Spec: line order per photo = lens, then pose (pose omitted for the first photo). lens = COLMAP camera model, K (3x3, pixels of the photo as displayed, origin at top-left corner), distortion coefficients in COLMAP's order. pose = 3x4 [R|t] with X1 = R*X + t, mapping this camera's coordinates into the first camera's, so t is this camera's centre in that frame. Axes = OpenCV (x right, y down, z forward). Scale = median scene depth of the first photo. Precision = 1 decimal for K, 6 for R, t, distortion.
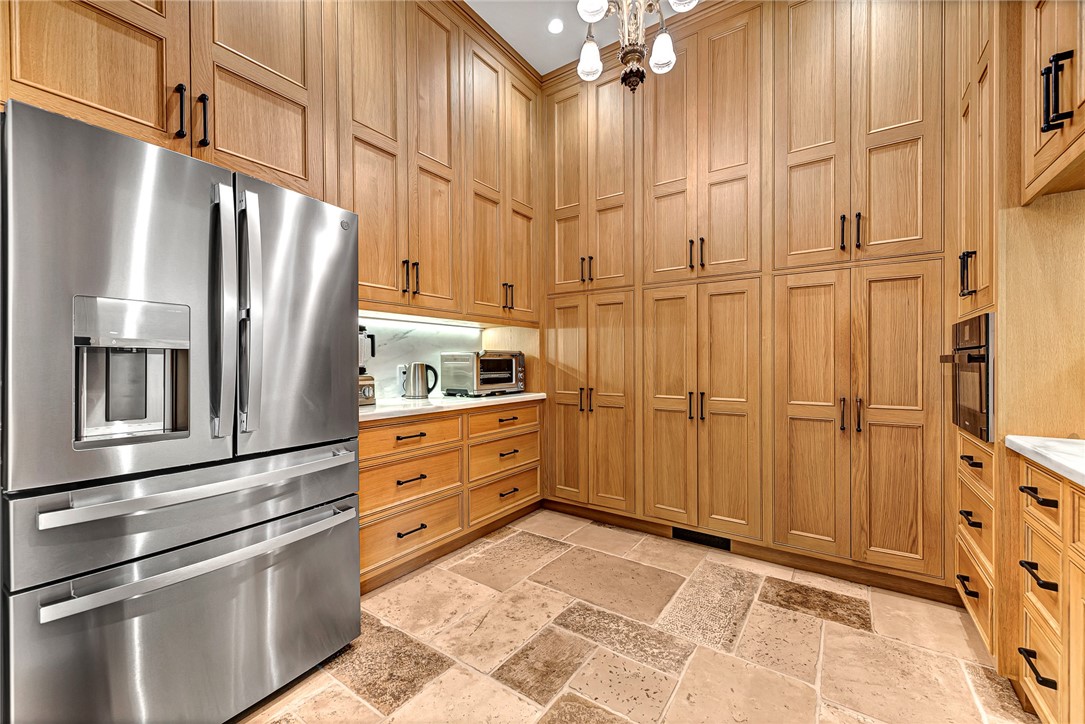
lens RADIAL K [[429.7, 0, 540.0], [0, 429.7, 363.5], [0, 0, 1]] dist [0.021787, -0.009021]
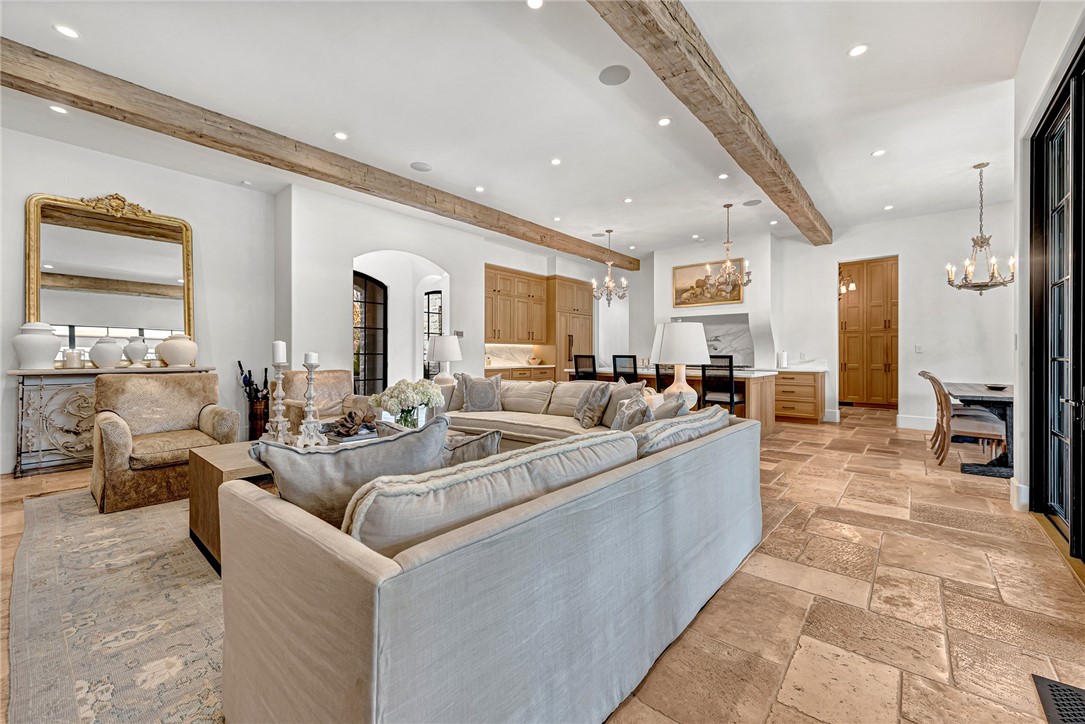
lens RADIAL K [[436.9, 0, 543.4], [0, 436.9, 354.0], [0, 0, 1]] dist [0.008253, -0.000173]
pose [[0.995314, 0.002951, -0.096656, -2.145794], [-0.003150, 0.999993, -0.001911, 0.005589], [0.096649, 0.002206, 0.995316, -3.492218]]
